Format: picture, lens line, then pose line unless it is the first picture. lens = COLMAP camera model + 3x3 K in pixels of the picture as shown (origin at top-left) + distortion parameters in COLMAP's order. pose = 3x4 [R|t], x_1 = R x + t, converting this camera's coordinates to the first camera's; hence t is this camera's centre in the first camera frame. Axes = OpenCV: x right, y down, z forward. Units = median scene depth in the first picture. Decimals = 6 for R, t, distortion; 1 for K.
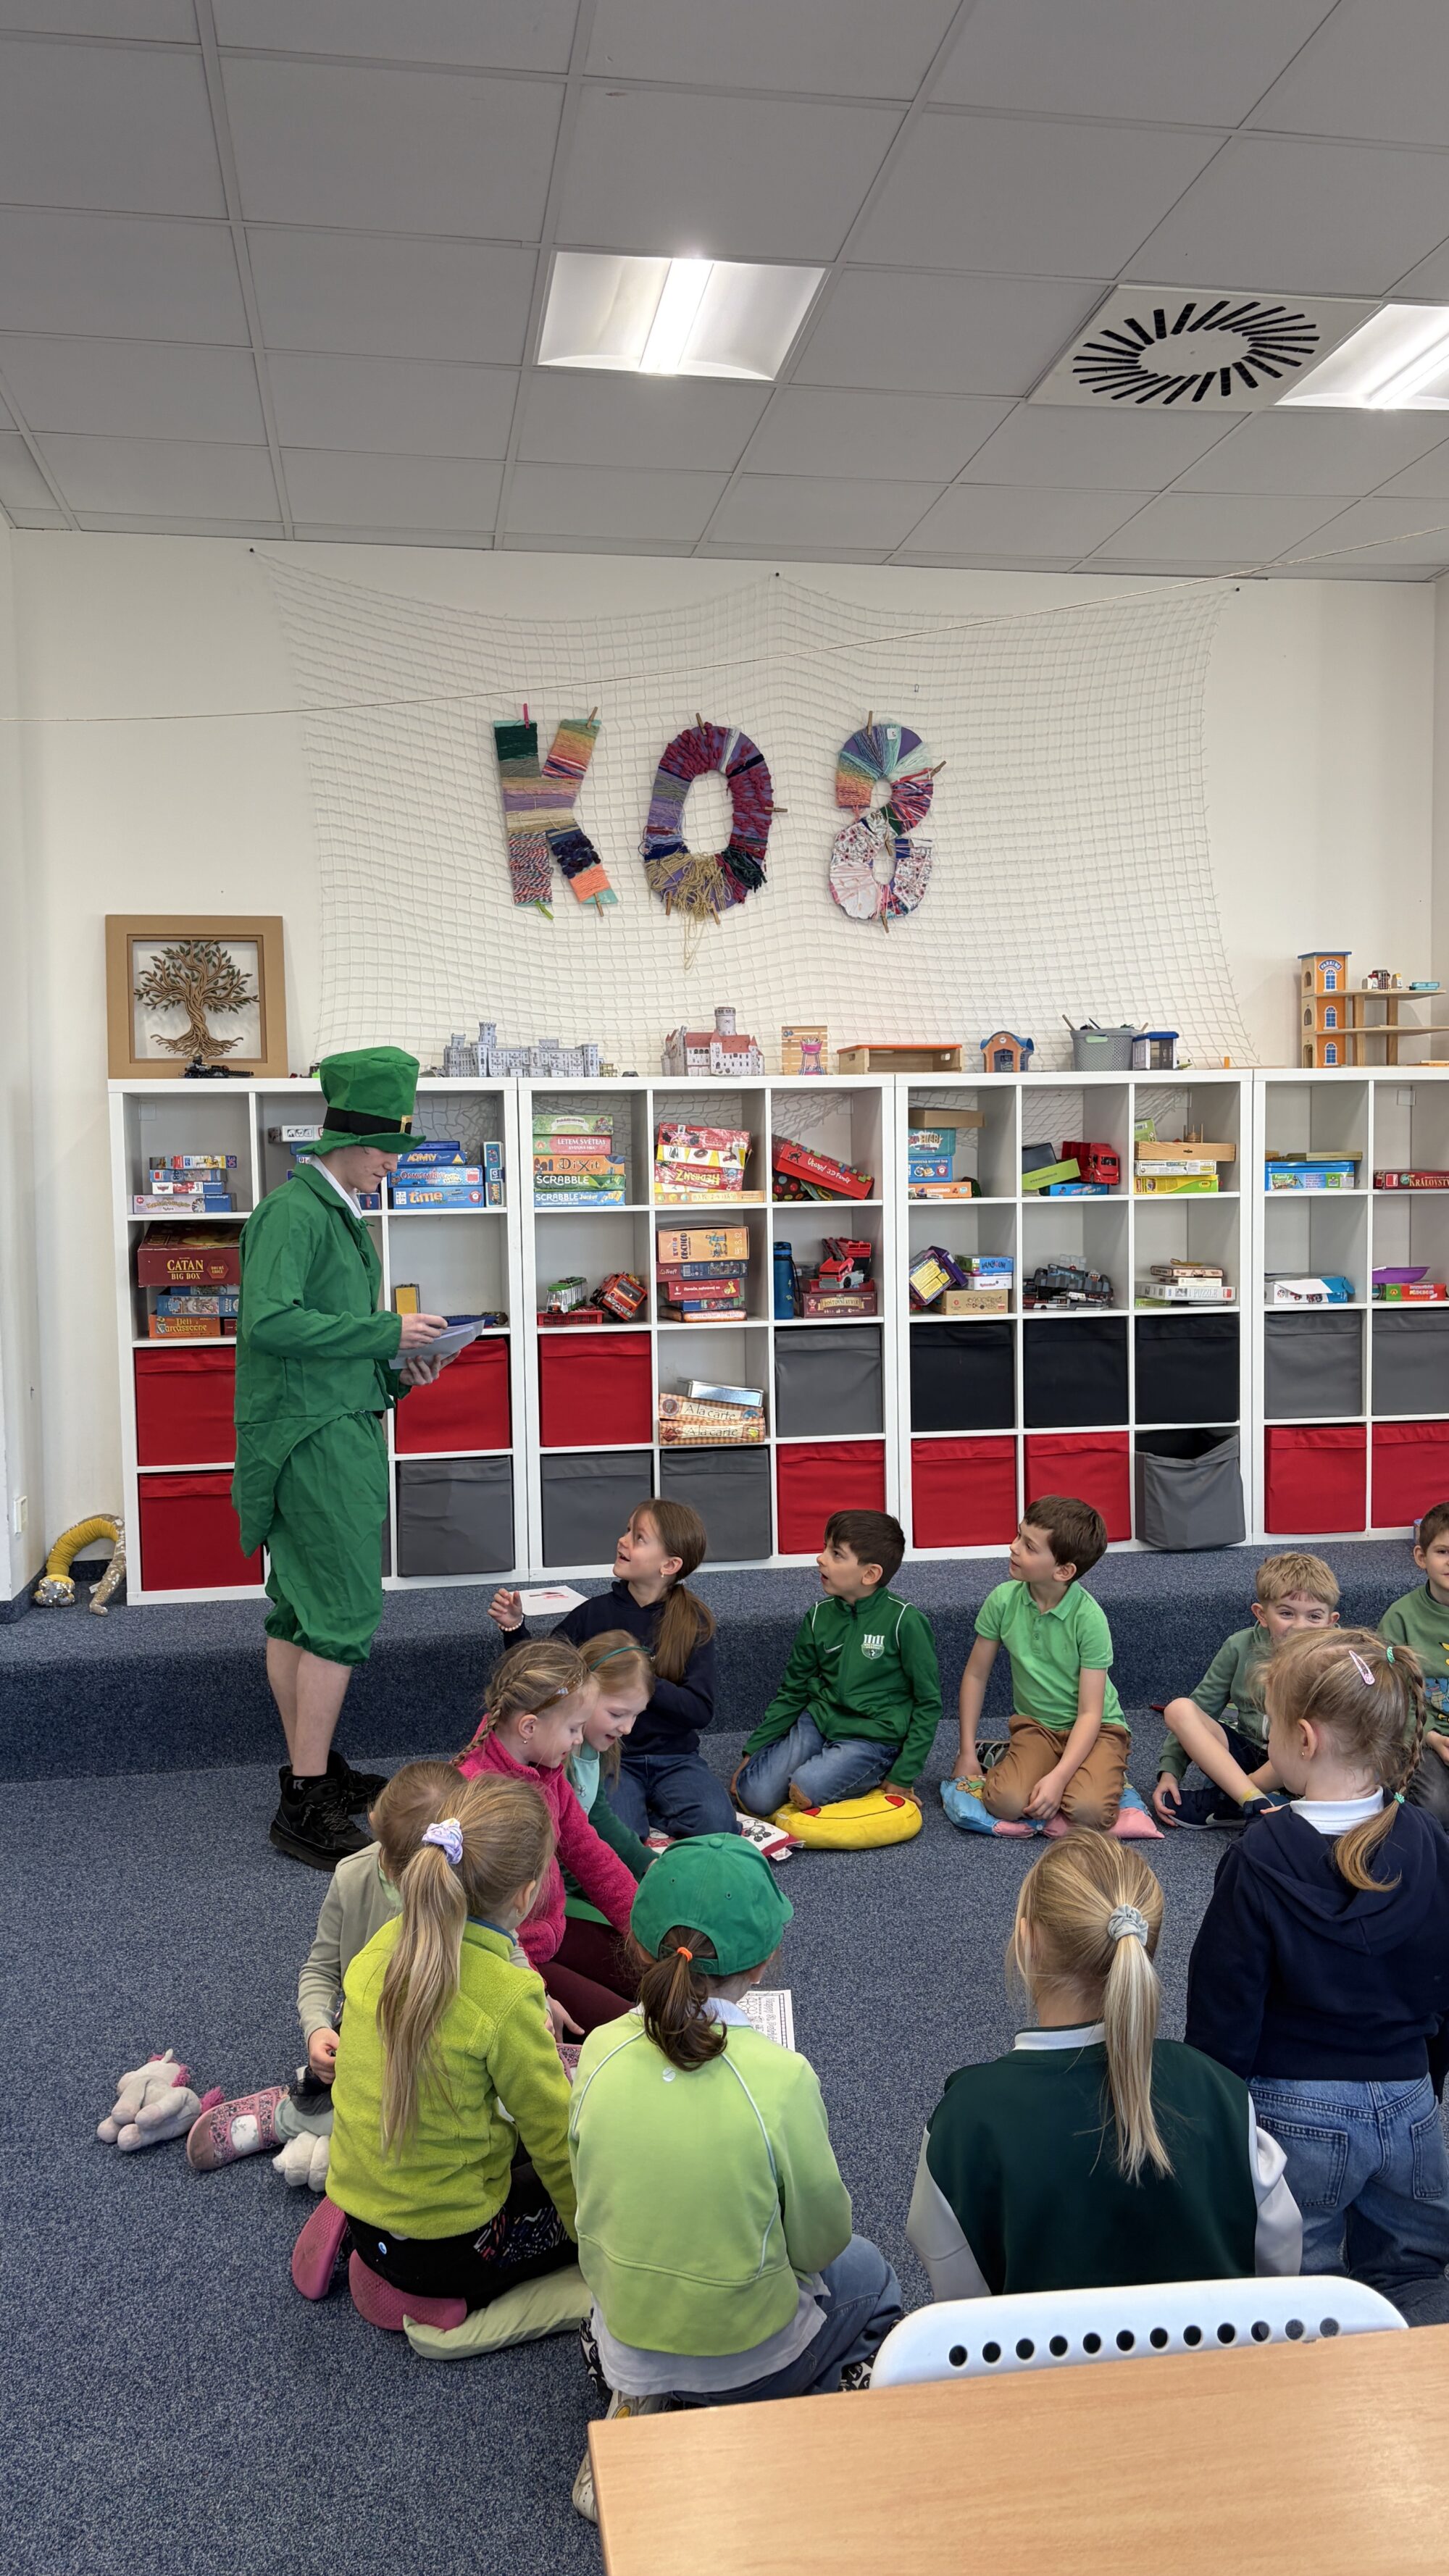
lens RADIAL K [[1952.9, 0, 749.3], [0, 1952.9, 1310.3], [0, 0, 1]] dist [0.069413, -0.005758]
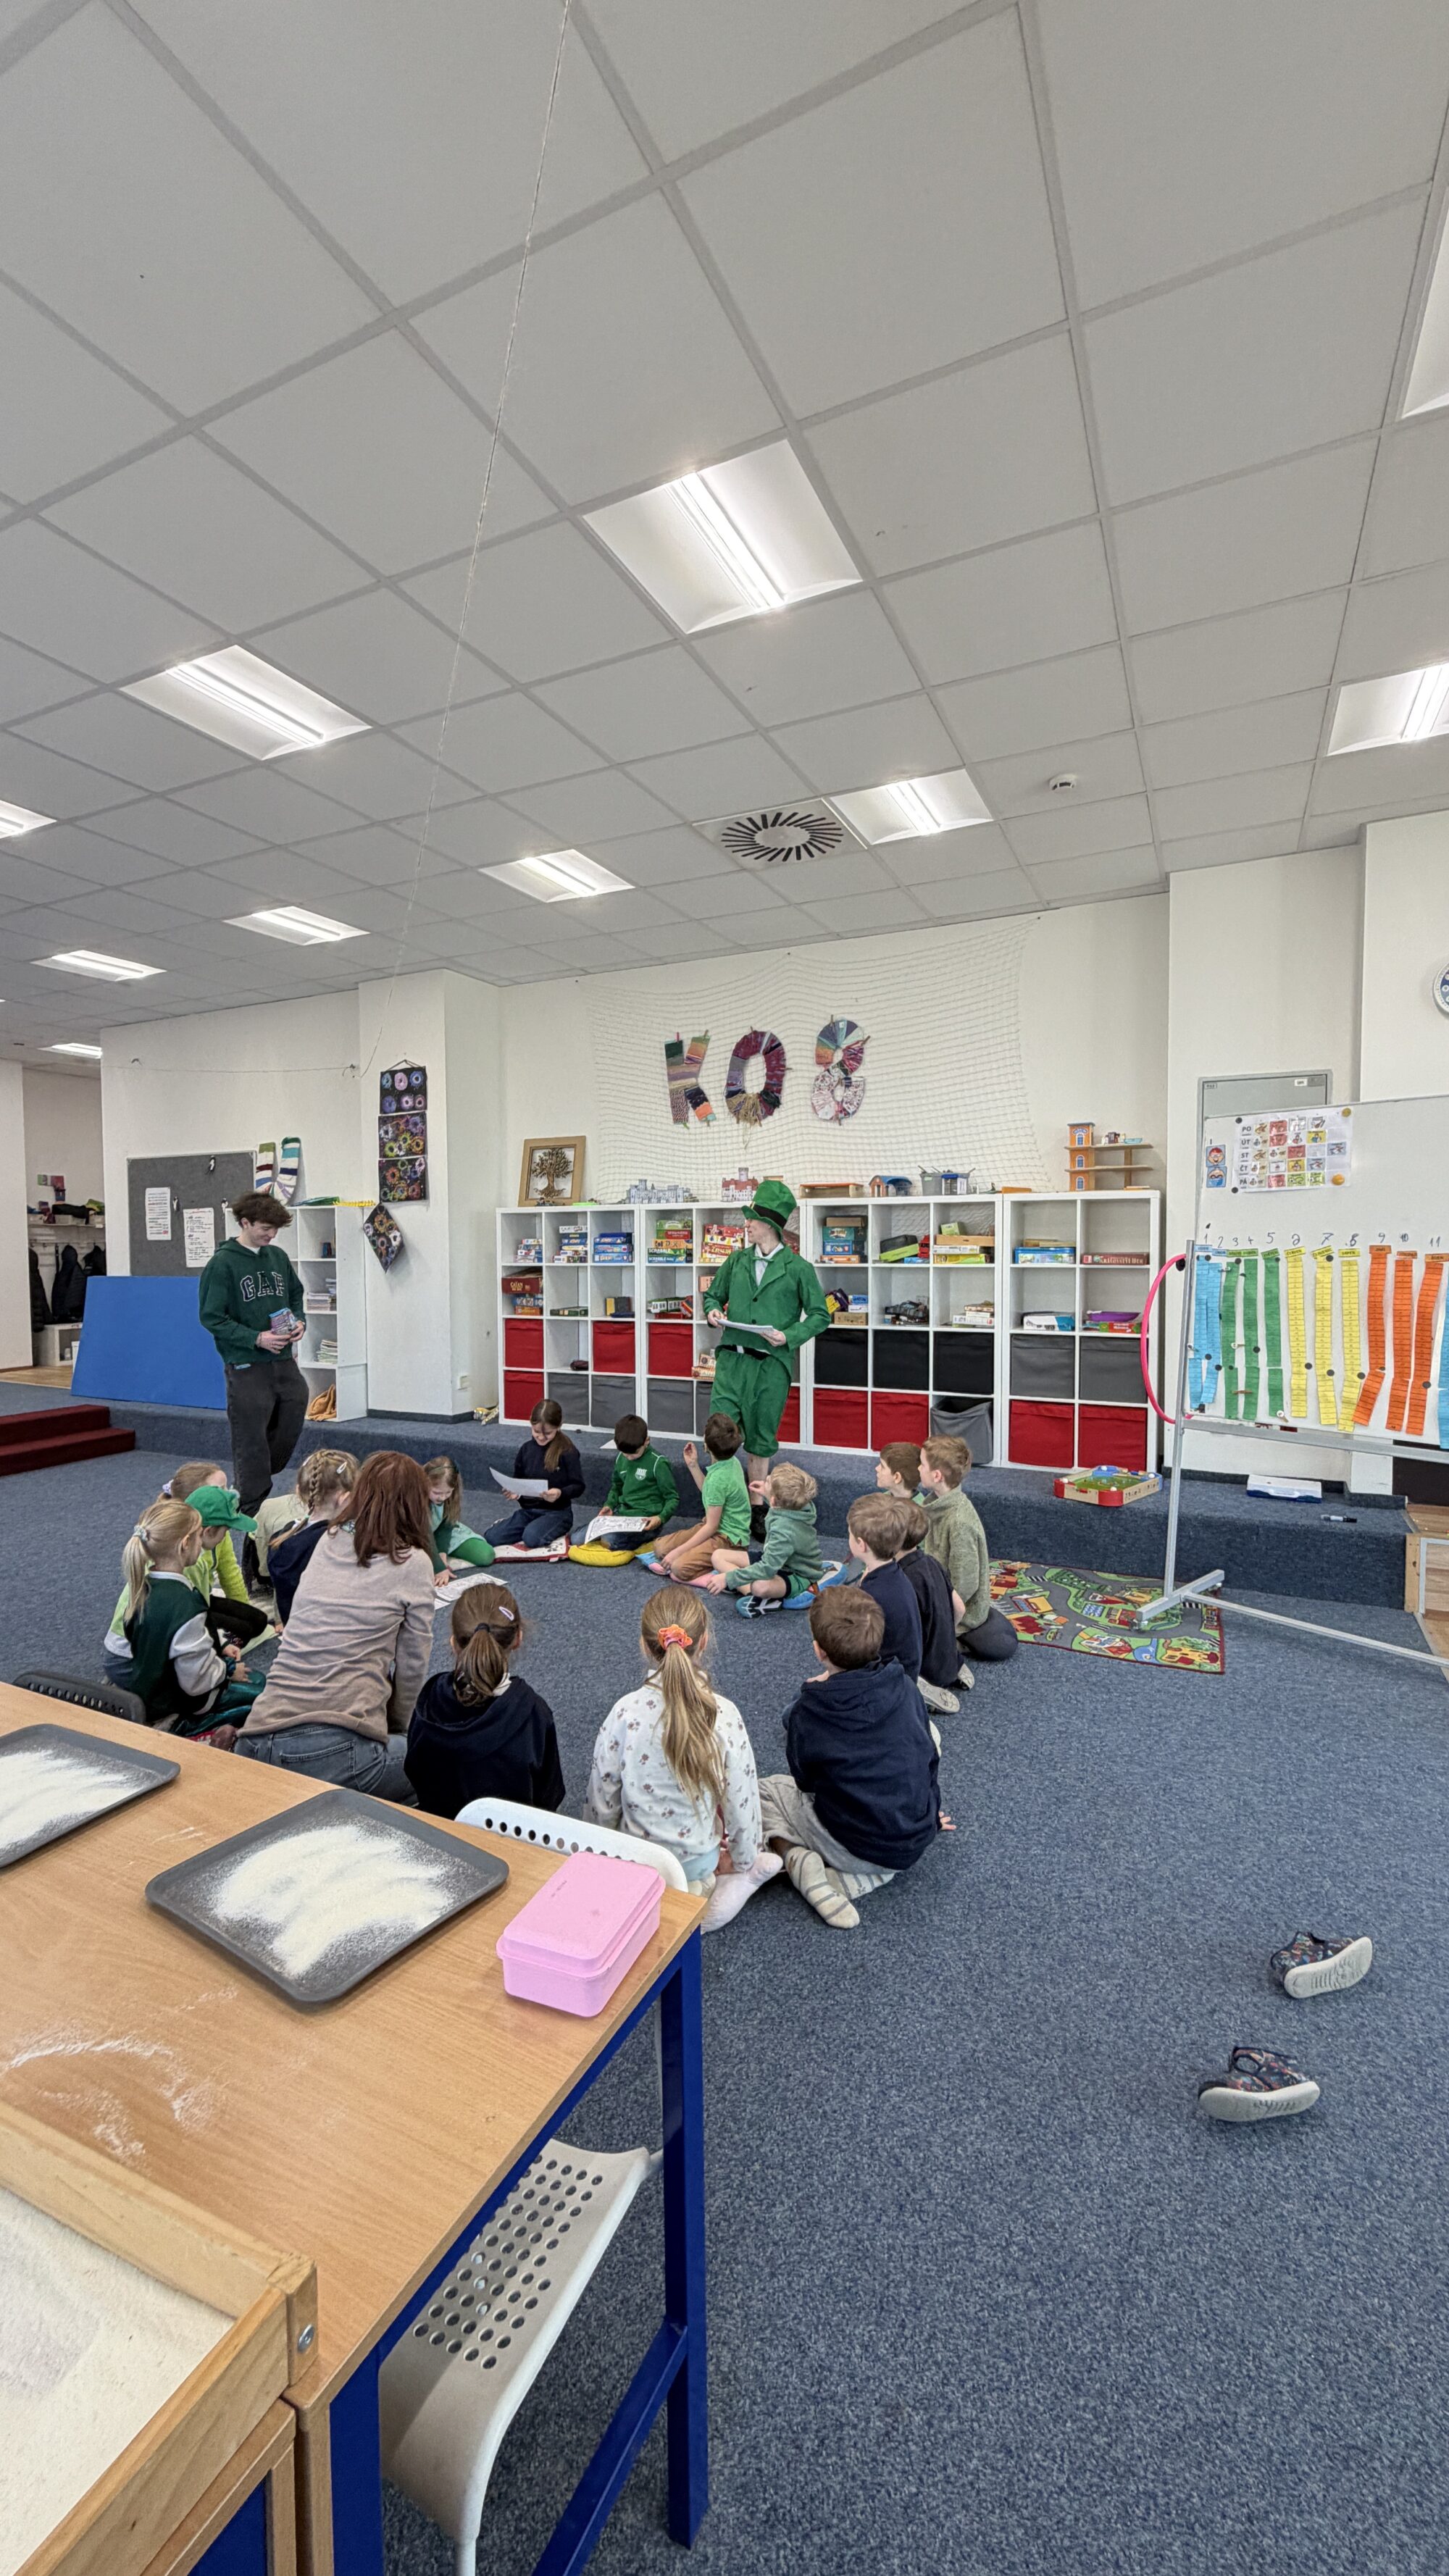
lens RADIAL K [[1024.1, 0, 729.2], [0, 1024.1, 1284.8], [0, 0, 1]] dist [-0.001440, -0.001037]
pose [[0.814579, 0.034294, -0.579038, 0.588446], [-0.051266, 0.998601, -0.012978, -0.017697], [0.577783, 0.040256, 0.815197, 0.121359]]
